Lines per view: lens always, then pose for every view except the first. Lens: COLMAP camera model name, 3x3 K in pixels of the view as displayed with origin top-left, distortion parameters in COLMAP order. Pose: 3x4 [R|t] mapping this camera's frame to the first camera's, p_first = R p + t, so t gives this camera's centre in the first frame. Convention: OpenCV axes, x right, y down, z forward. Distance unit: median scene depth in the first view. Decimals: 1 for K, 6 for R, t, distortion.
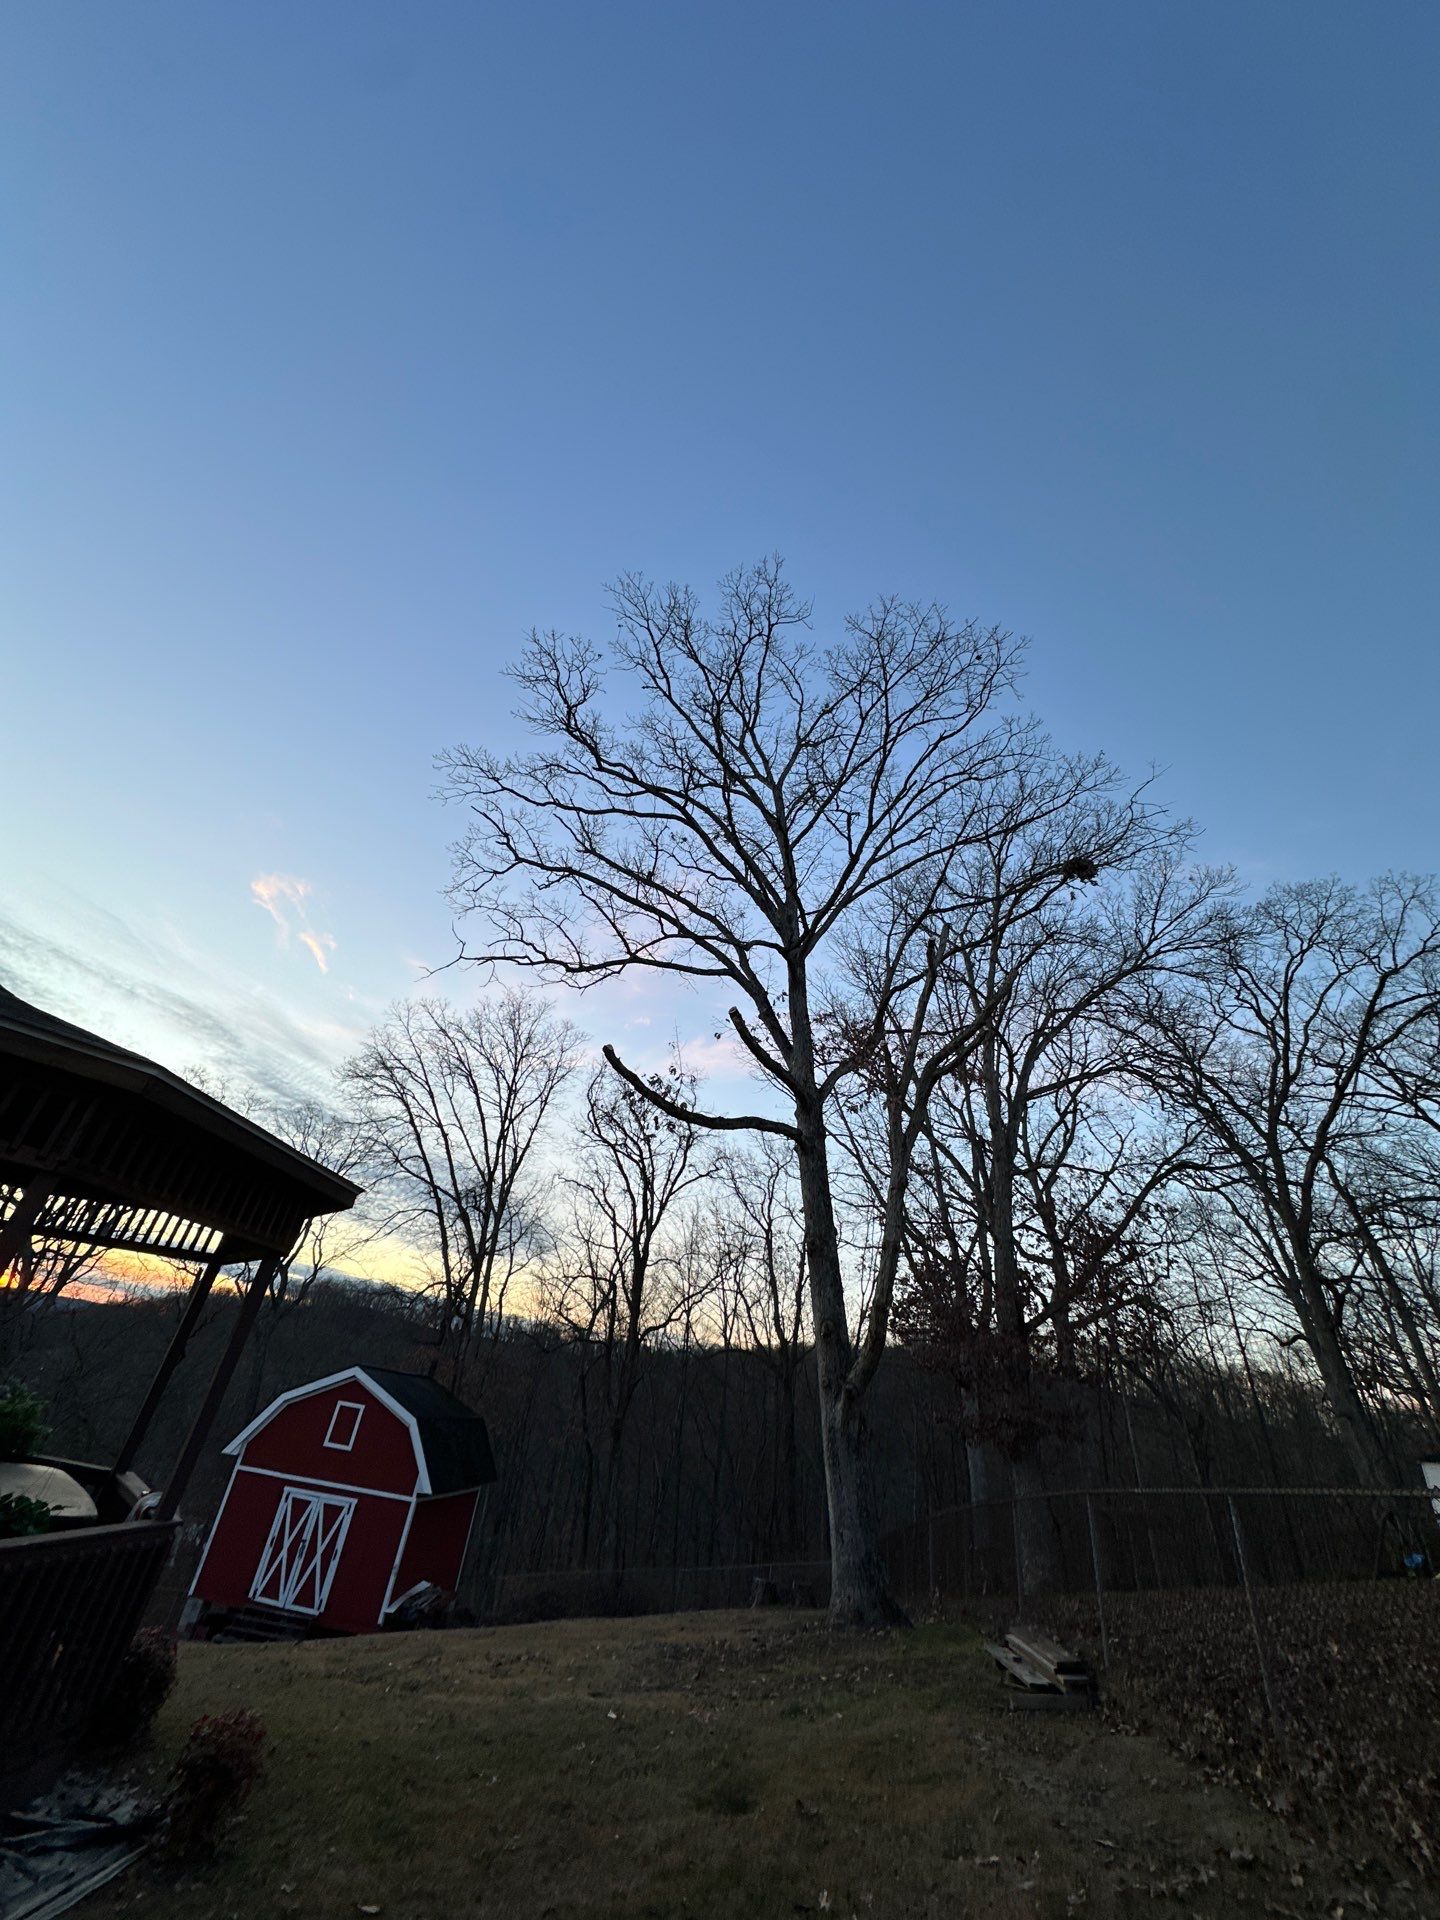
lens RADIAL K [[758.3, 0, 720.0], [0, 758.3, 960.0], [0, 0, 1]] dist [-0.004984, 0.000760]
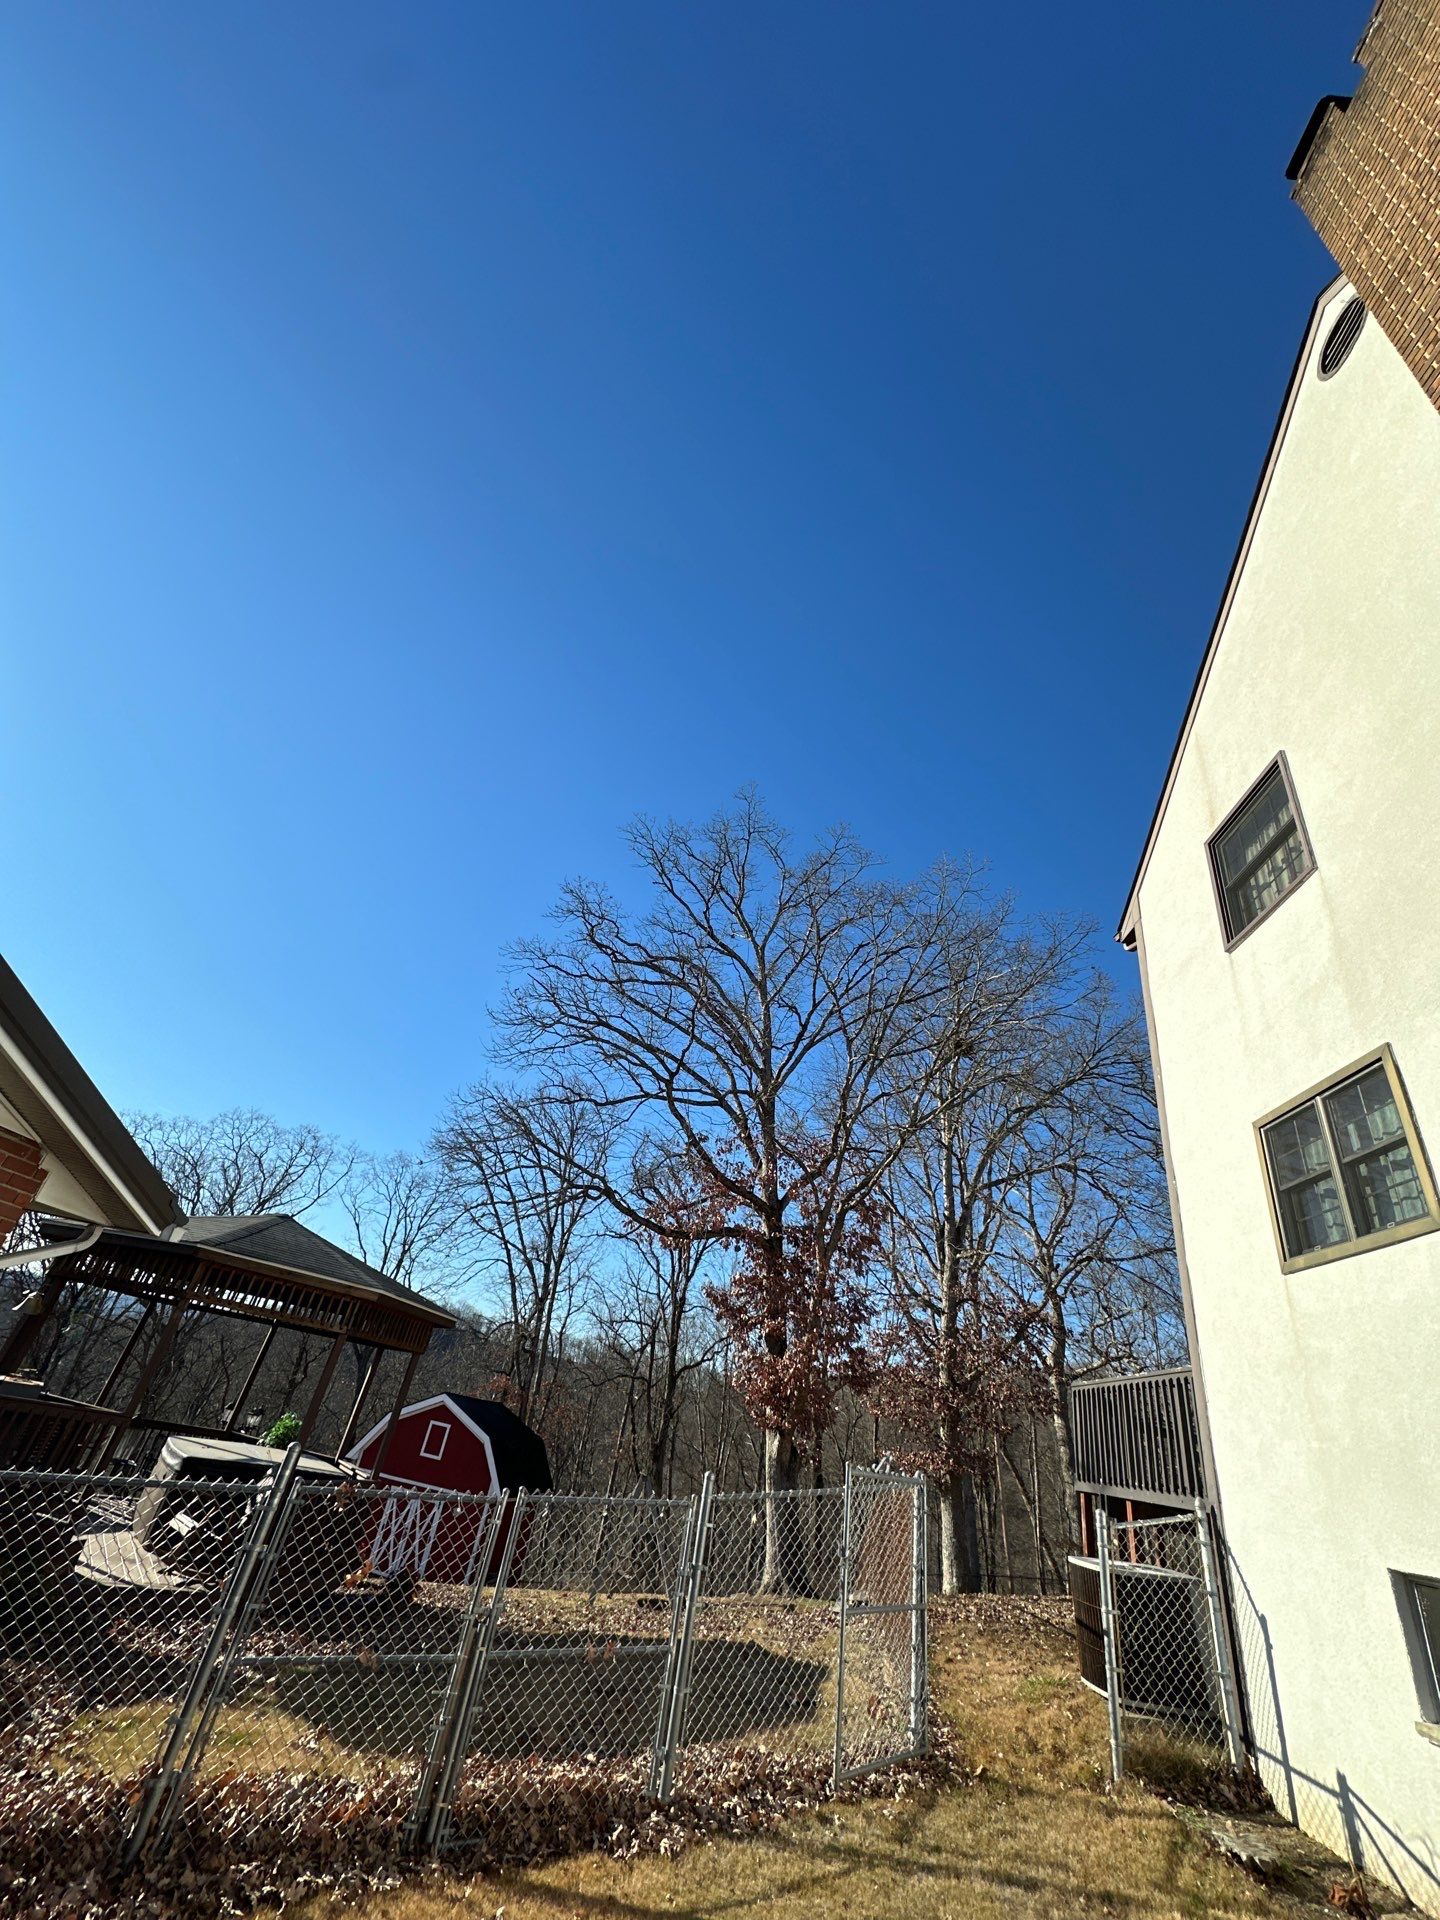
lens RADIAL K [[758.3, 0, 720.0], [0, 758.3, 960.0], [0, 0, 1]] dist [-0.004984, 0.000760]
pose [[0.995977, -0.012254, -0.088771, 0.074641], [0.009632, 0.999506, -0.029900, -0.106990], [0.089094, 0.028924, 0.995603, -0.177440]]
